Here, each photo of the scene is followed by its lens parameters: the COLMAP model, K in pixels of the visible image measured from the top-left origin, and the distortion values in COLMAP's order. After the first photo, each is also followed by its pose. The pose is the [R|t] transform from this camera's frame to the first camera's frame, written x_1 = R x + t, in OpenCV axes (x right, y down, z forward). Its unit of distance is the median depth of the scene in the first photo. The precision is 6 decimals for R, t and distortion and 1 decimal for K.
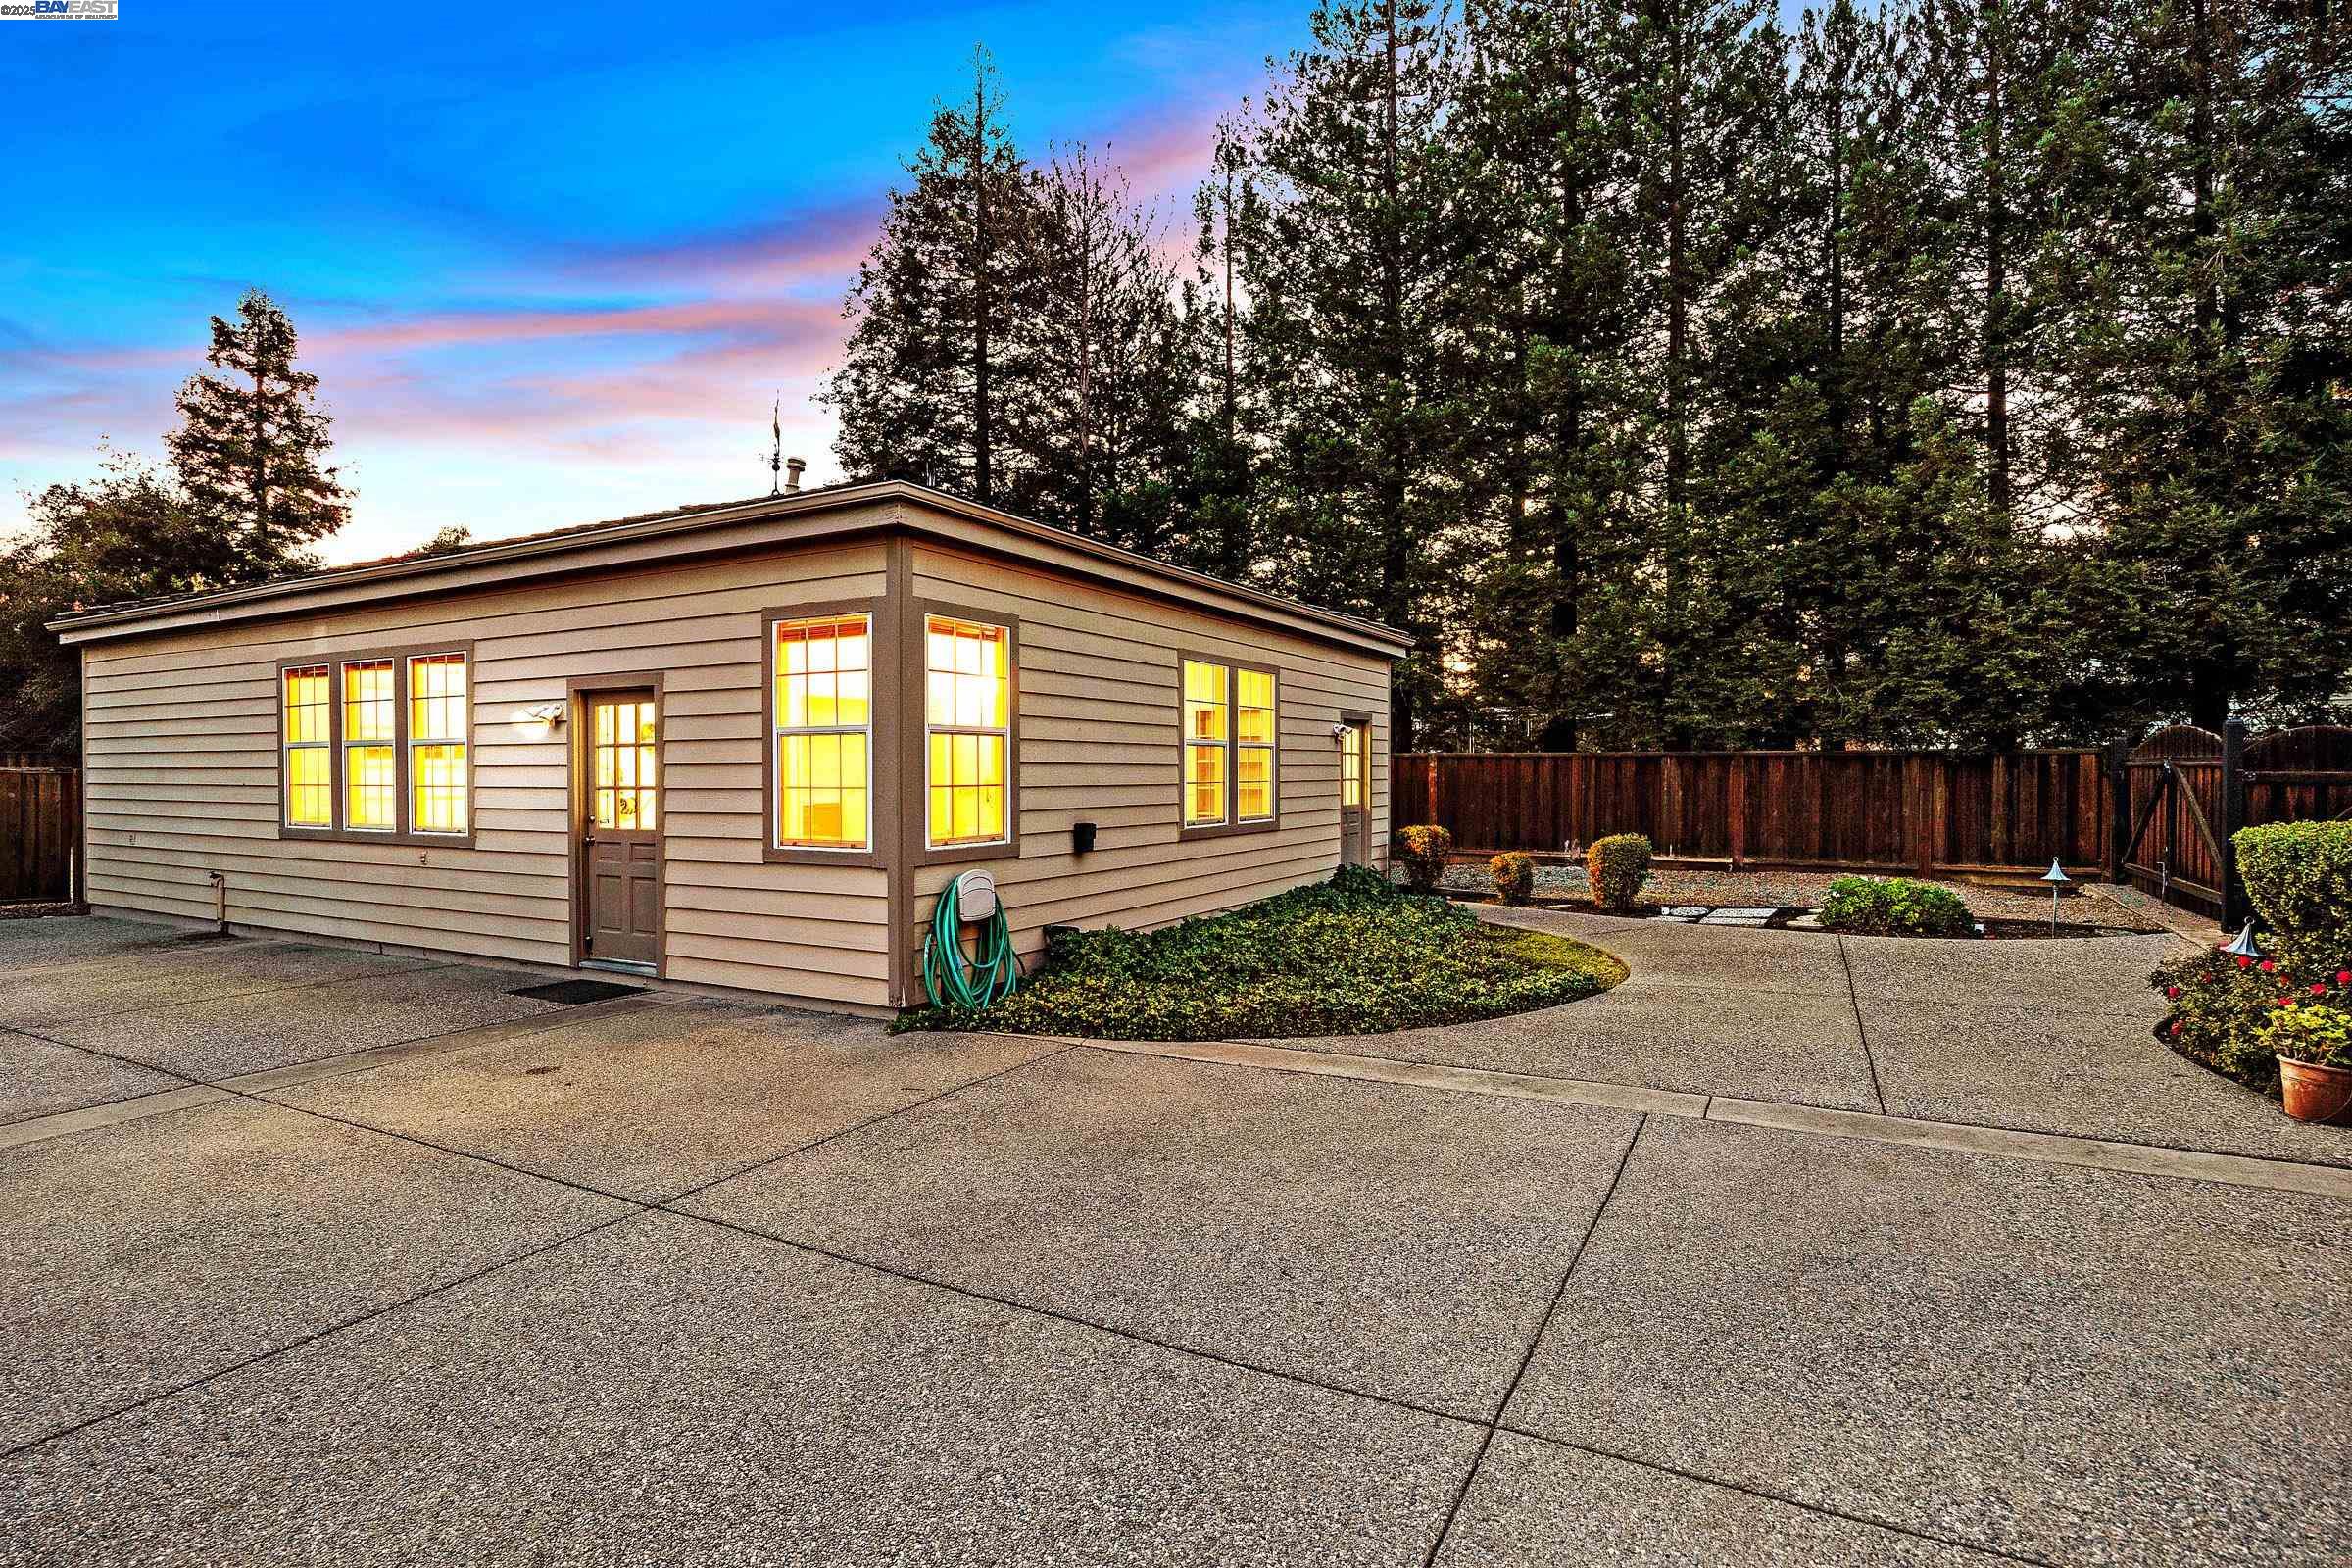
lens RADIAL K [[1198.5, 0, 1175.8], [0, 1198.5, 788.6], [0, 0, 1]] dist [0.003310, -0.000026]
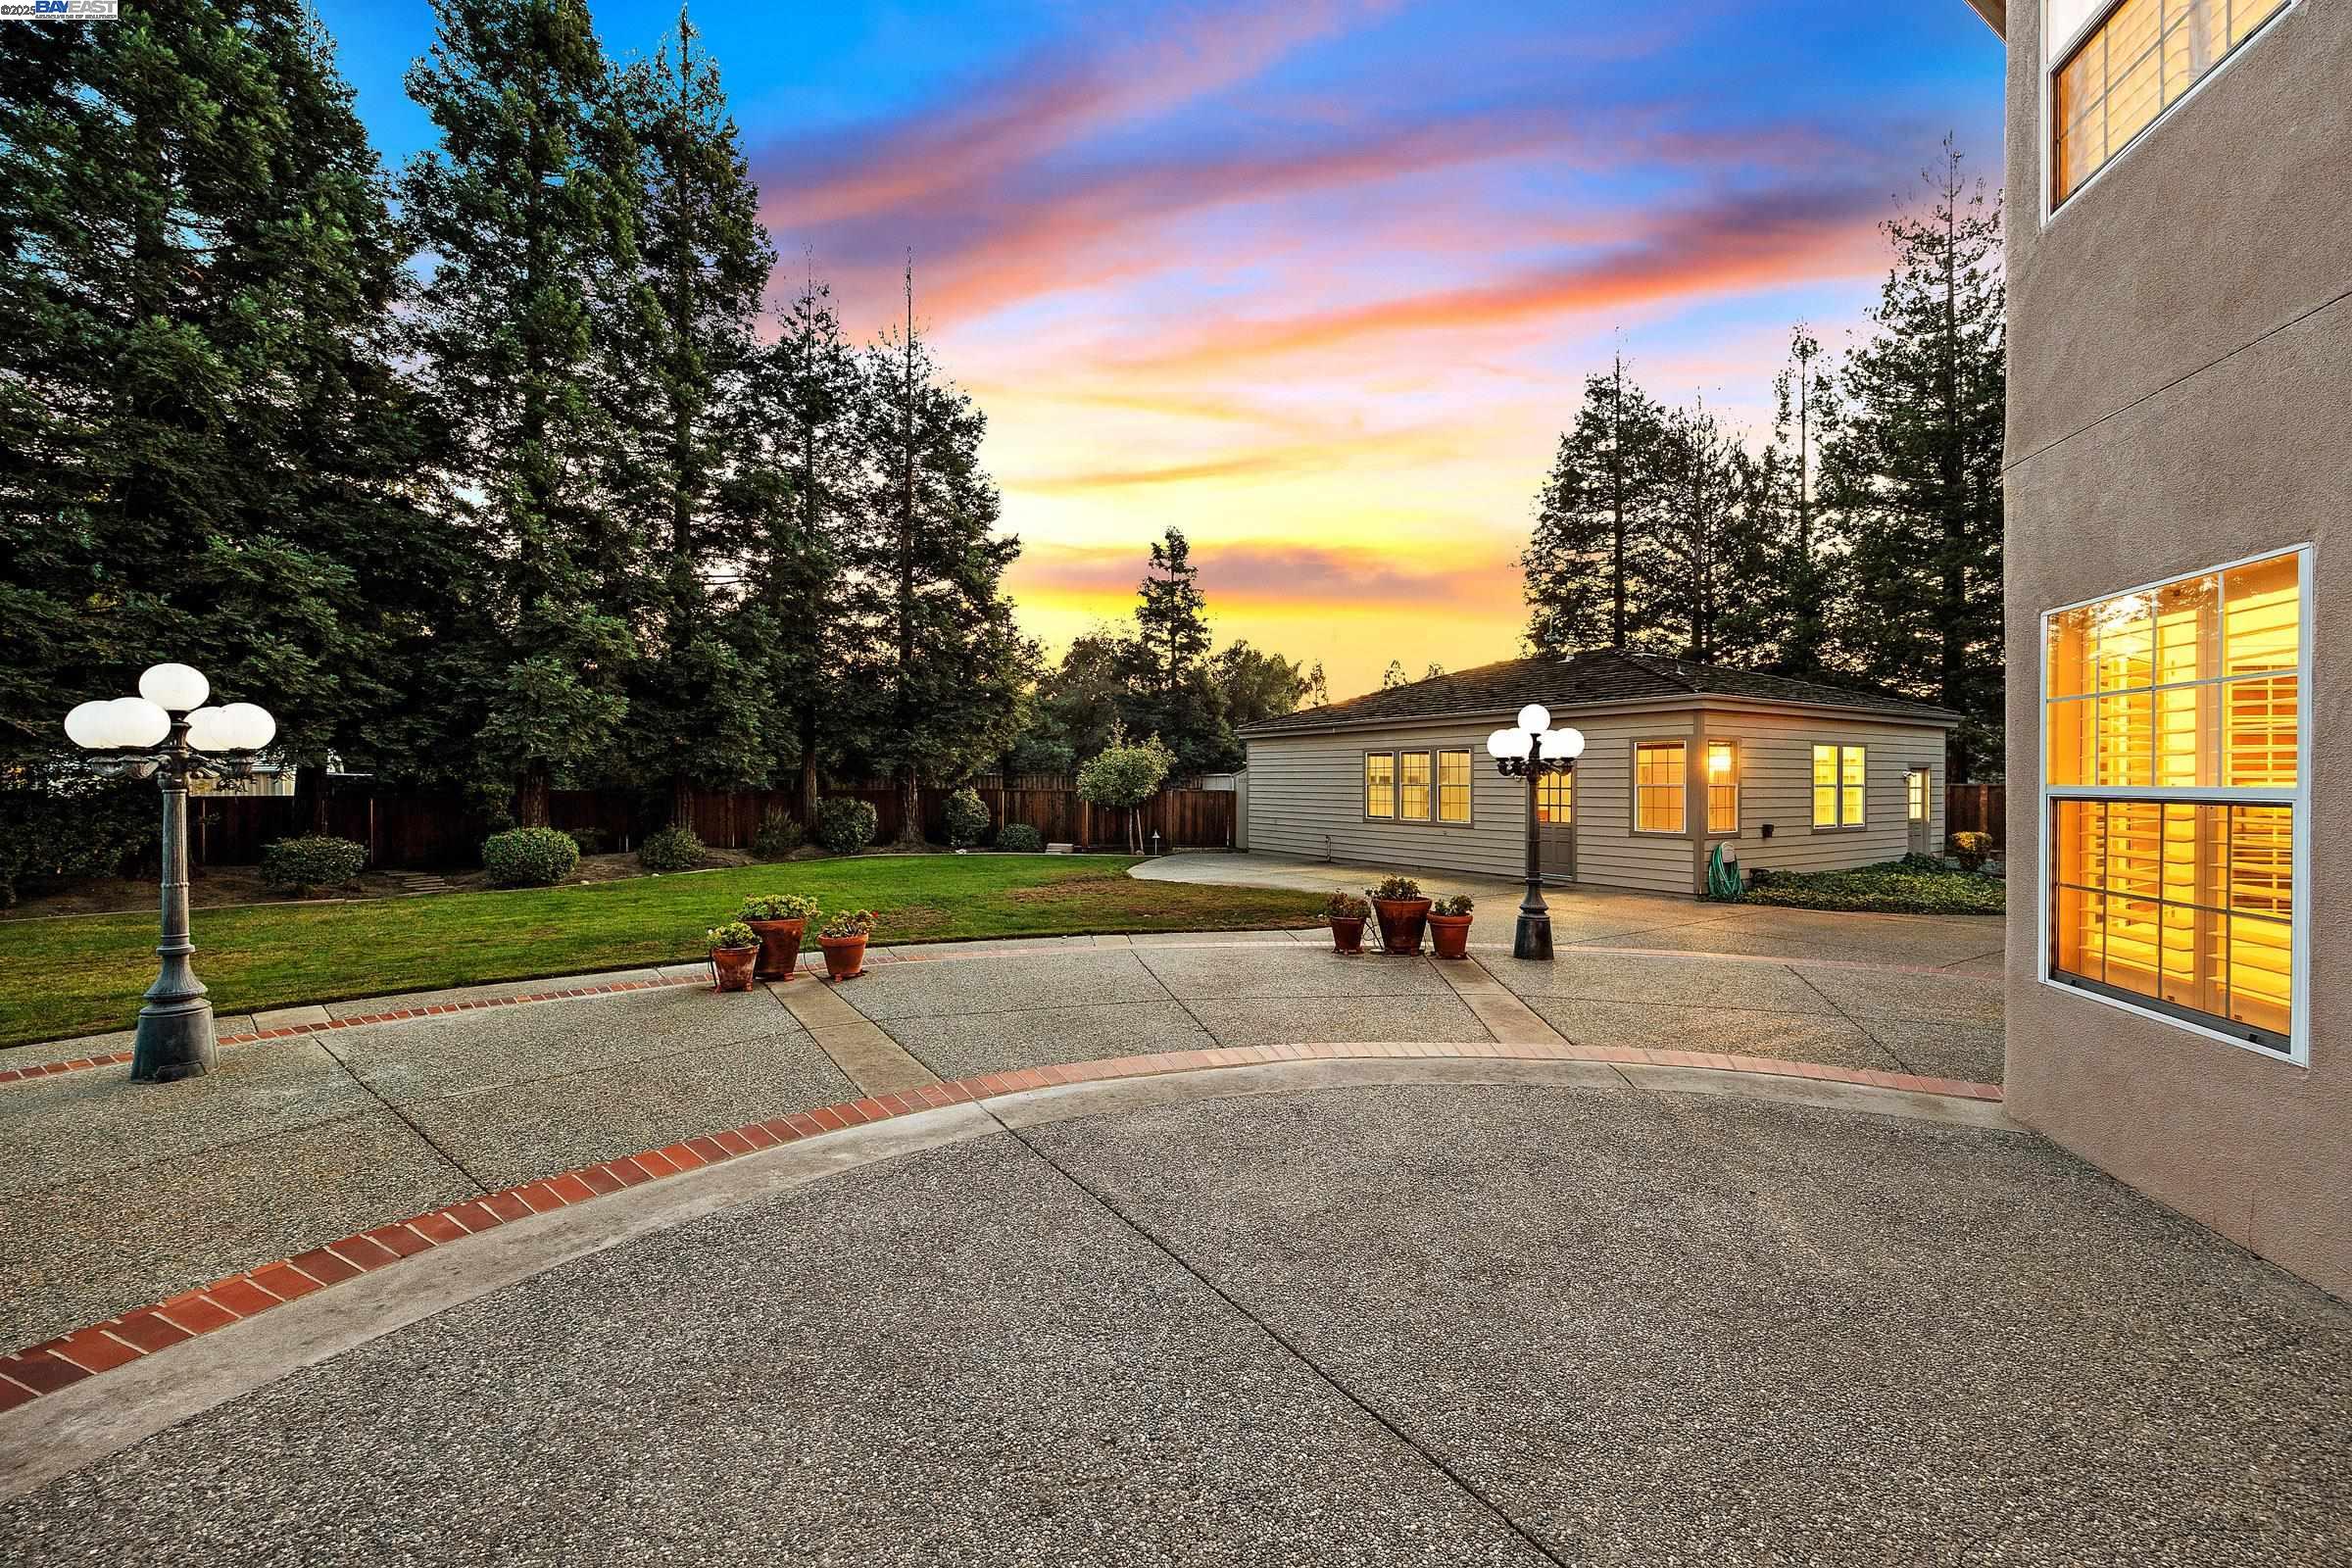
lens RADIAL K [[957.7, 0, 1169.8], [0, 957.7, 784.1], [0, 0, 1]] dist [-0.001420, -0.000075]
pose [[0.872148, 0.005673, -0.489209, -0.122206], [-0.011068, 0.999906, -0.008136, -0.013474], [0.489117, 0.012511, 0.872129, -0.762378]]
